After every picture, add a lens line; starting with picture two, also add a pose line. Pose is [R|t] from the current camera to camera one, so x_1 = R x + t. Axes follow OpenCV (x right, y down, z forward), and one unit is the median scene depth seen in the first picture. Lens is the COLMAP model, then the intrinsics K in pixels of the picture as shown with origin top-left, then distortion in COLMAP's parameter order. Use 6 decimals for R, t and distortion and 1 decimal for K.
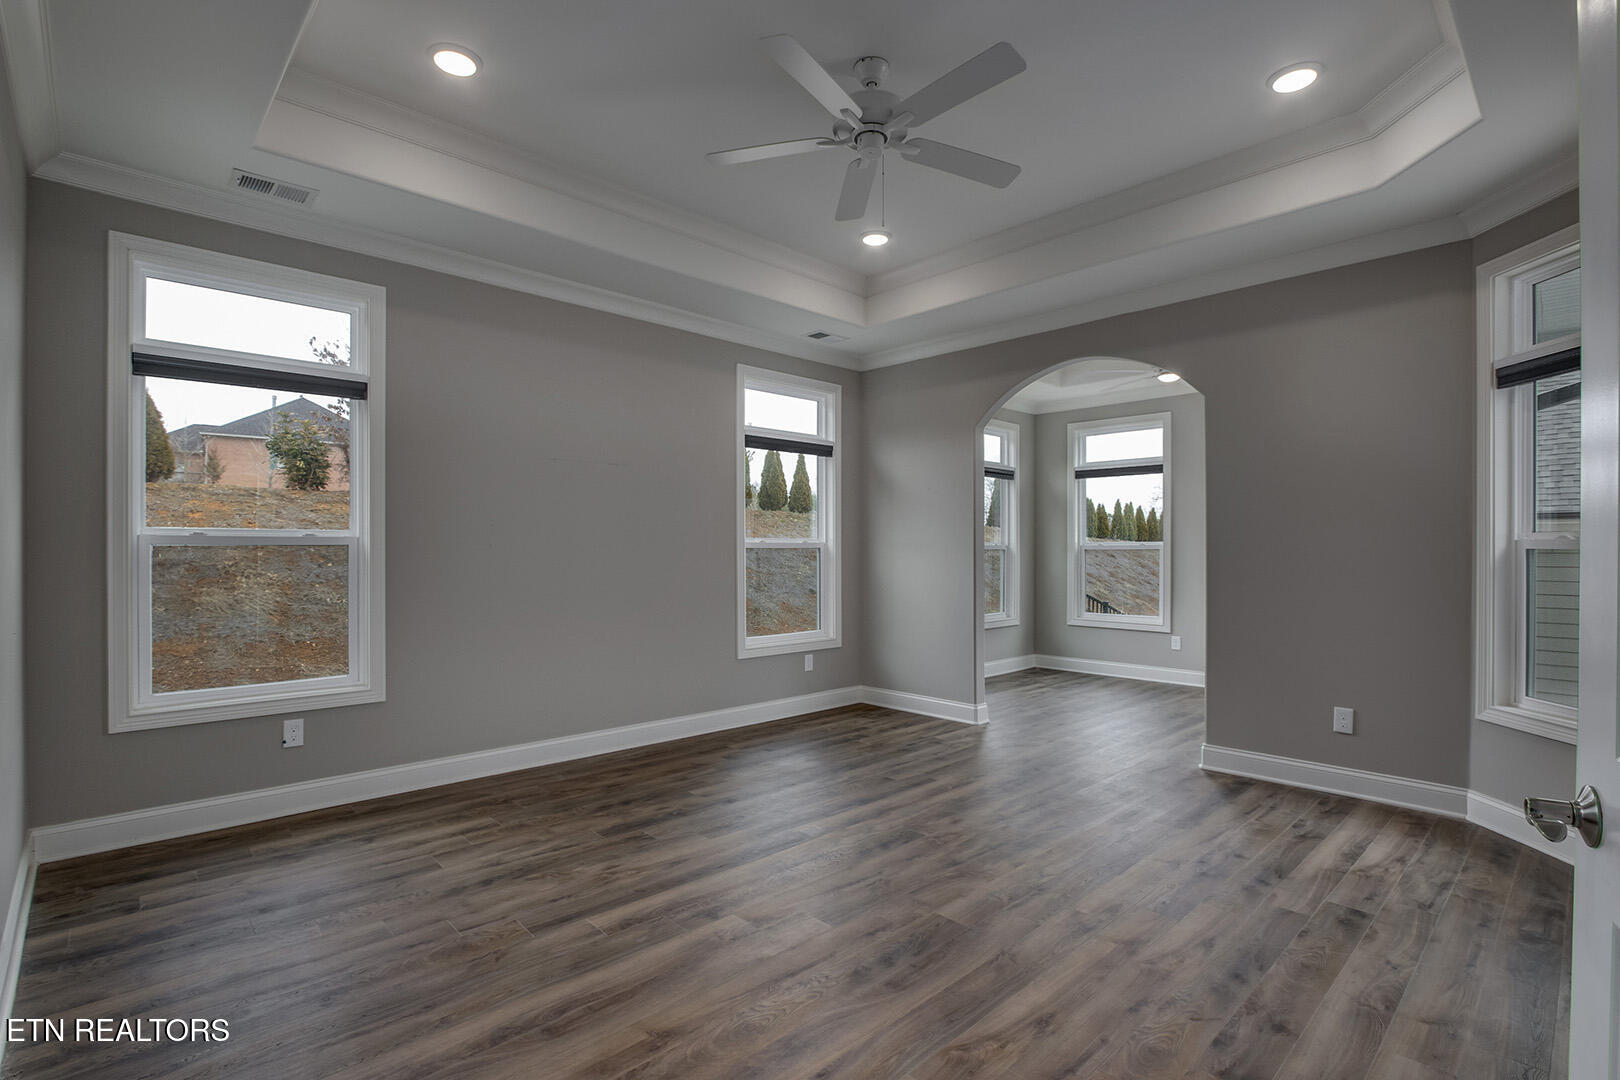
lens RADIAL K [[765.9, 0, 808.2], [0, 765.9, 551.2], [0, 0, 1]] dist [-0.016963, -0.000515]
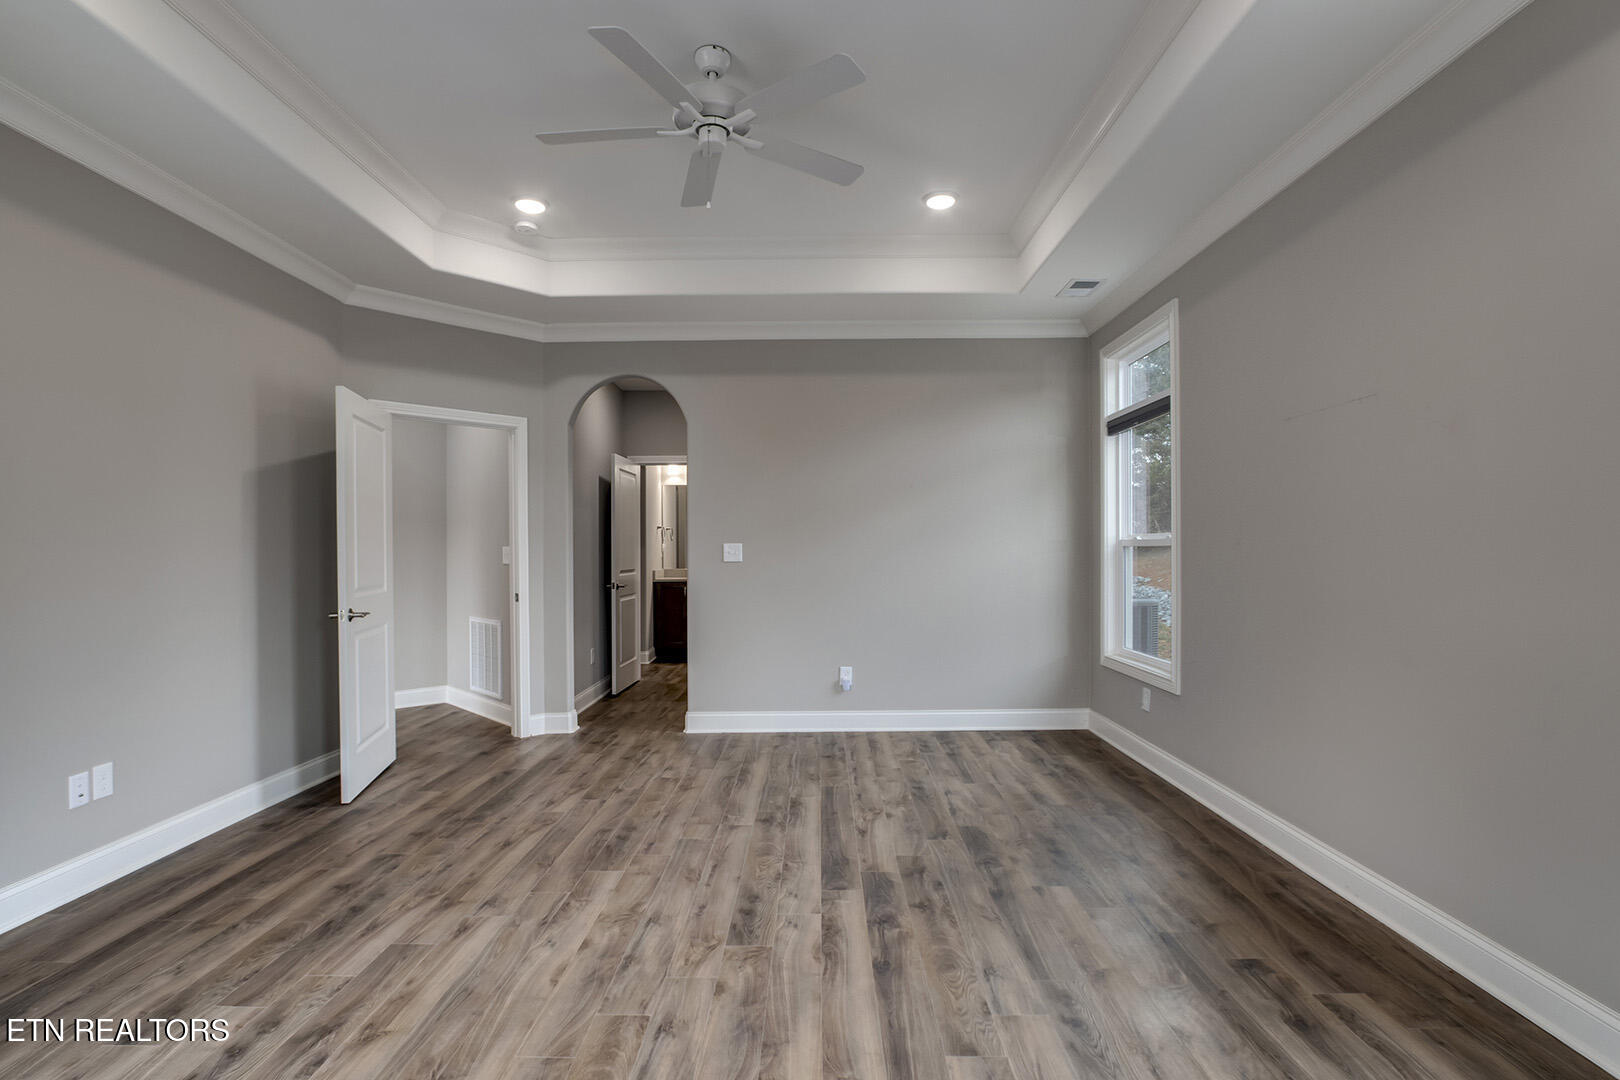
lens RADIAL K [[765.9, 0, 808.0], [0, 765.9, 543.5], [0, 0, 1]] dist [-0.016963, -0.000515]
pose [[-0.695010, -0.003978, -0.718989, 0.769950], [0.003410, 0.999955, -0.008829, -0.002545], [0.718992, -0.008588, -0.694965, 1.935190]]
